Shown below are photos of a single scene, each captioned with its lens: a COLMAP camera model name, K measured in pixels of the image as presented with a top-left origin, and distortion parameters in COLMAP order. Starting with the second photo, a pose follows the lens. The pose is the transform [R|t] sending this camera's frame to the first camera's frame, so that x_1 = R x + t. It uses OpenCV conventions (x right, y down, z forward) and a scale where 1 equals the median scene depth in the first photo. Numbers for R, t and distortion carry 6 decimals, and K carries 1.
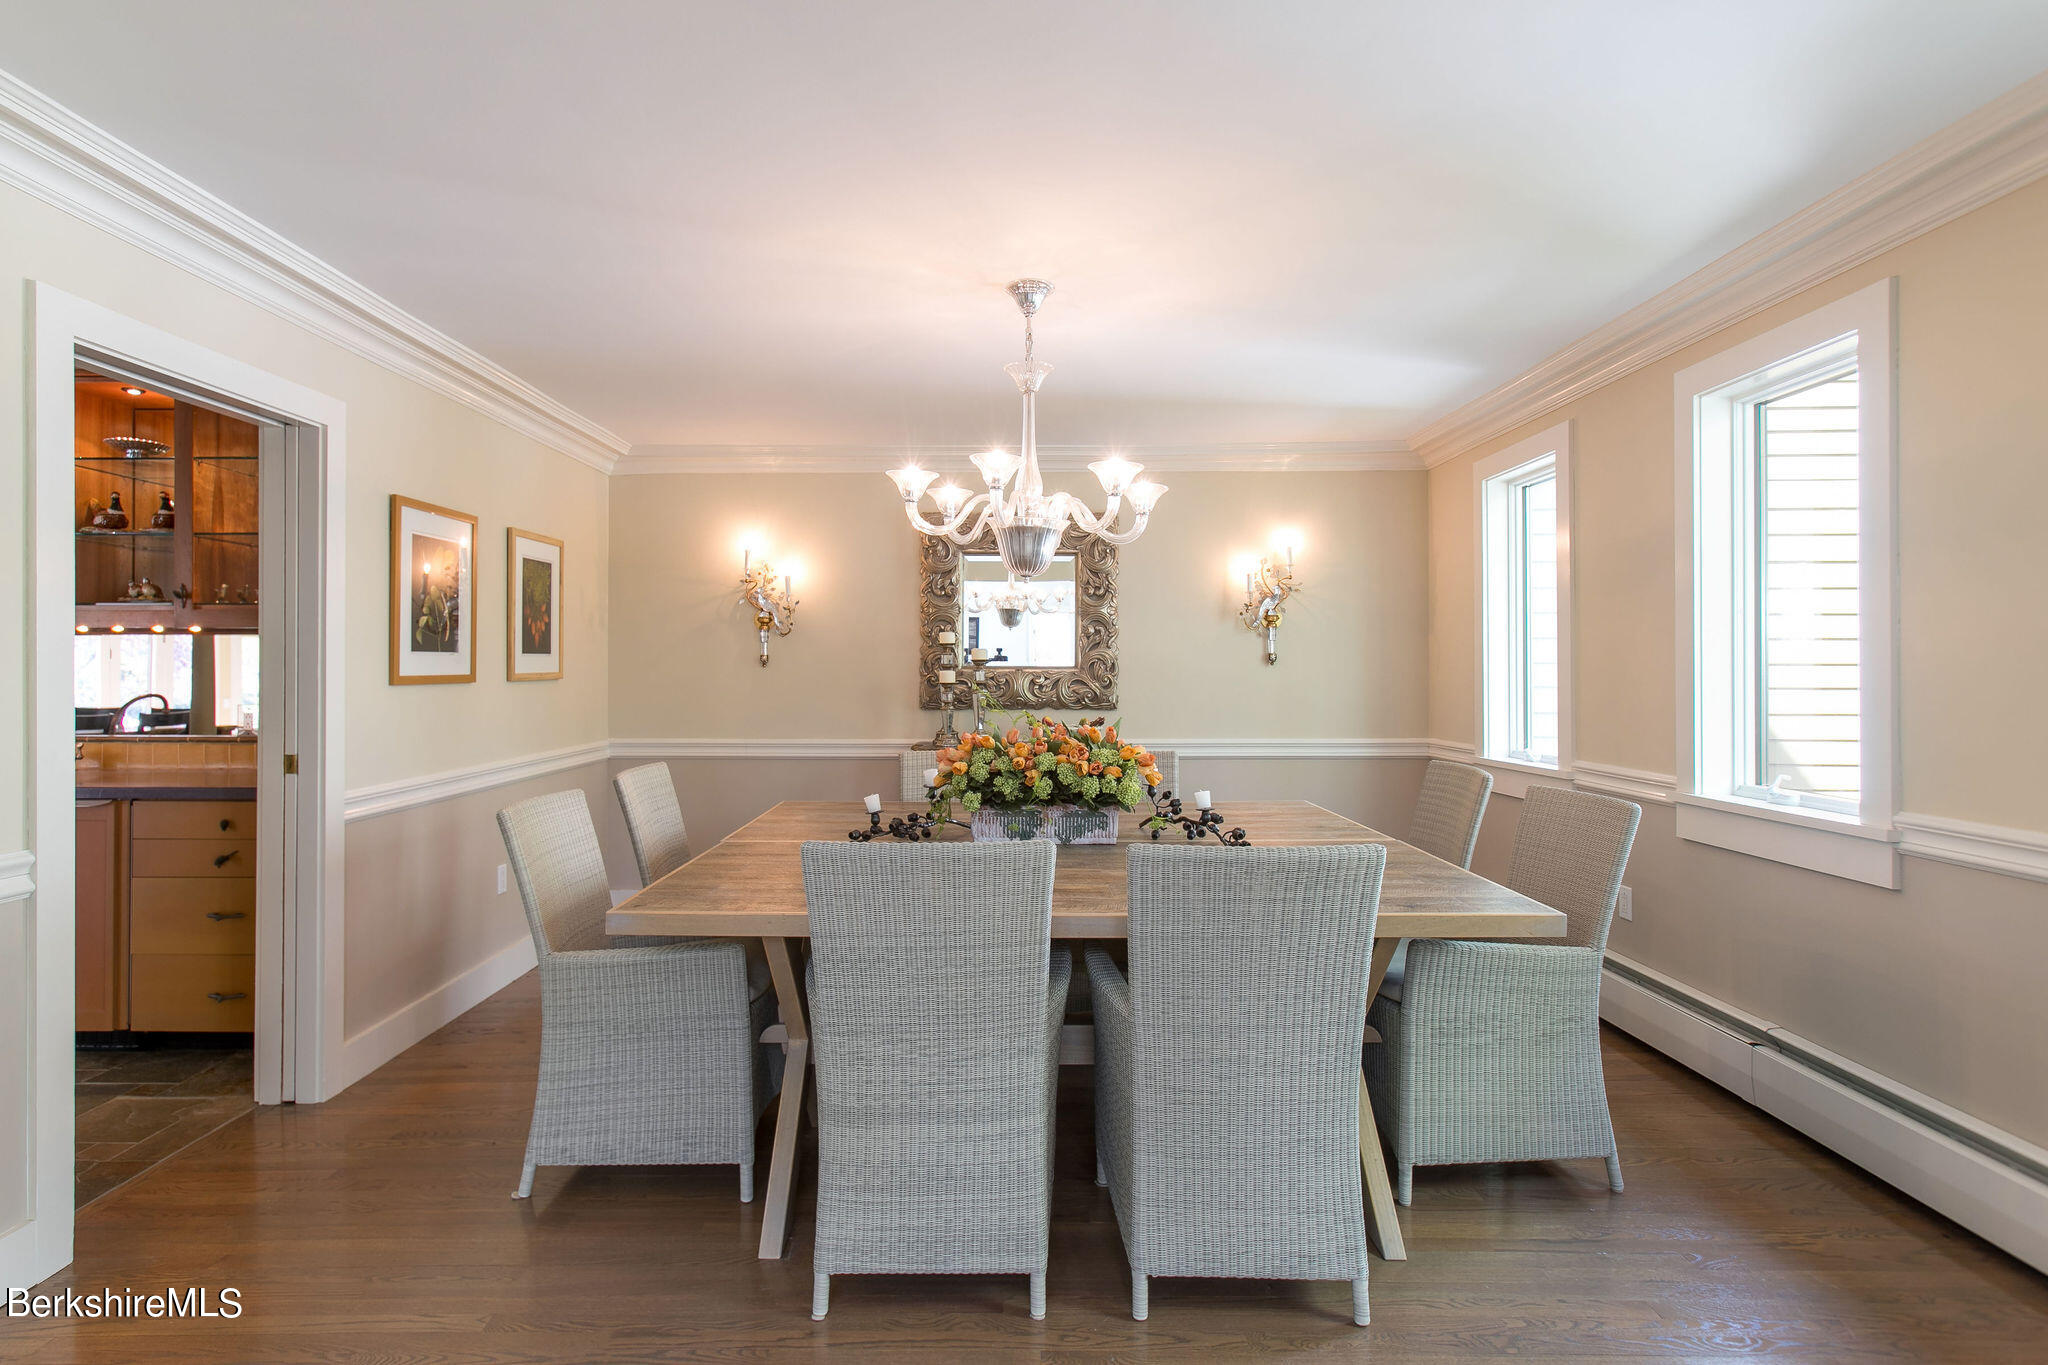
lens RADIAL K [[1031.1, 0, 983.6], [0, 1031.1, 672.3], [0, 0, 1]] dist [0.000671, -0.000055]
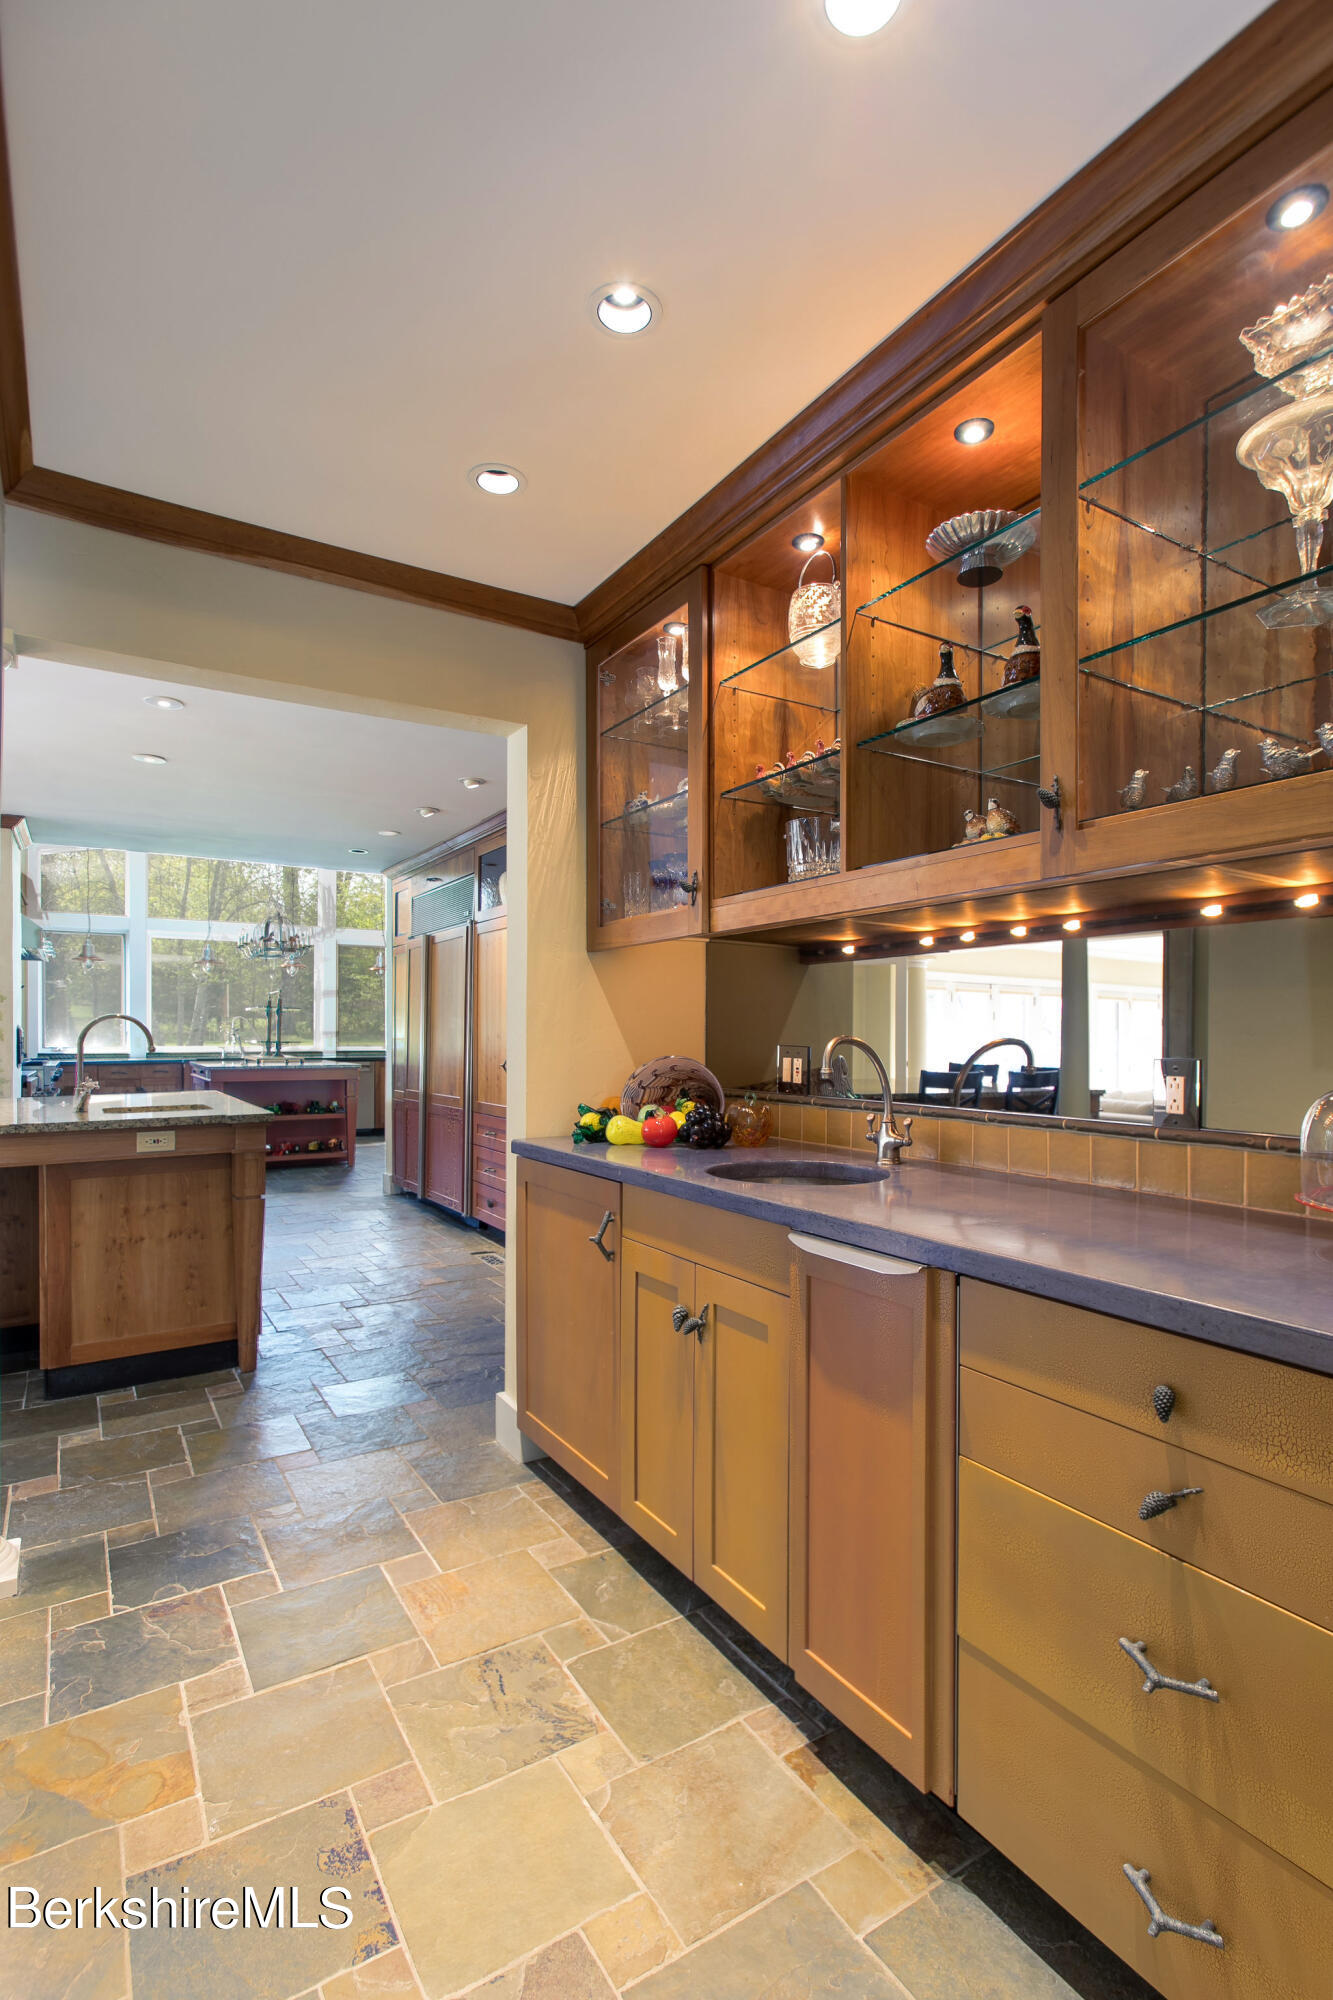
lens RADIAL K [[1007.0, 0, 666.4], [0, 1007.0, 1018.9], [0, 0, 1]] dist [0.000671, -0.000055]
pose [[0.521169, -0.013628, -0.853345, -0.478840], [-0.004456, 0.999815, -0.018688, 0.025111], [0.853442, 0.013542, 0.521012, 0.610870]]
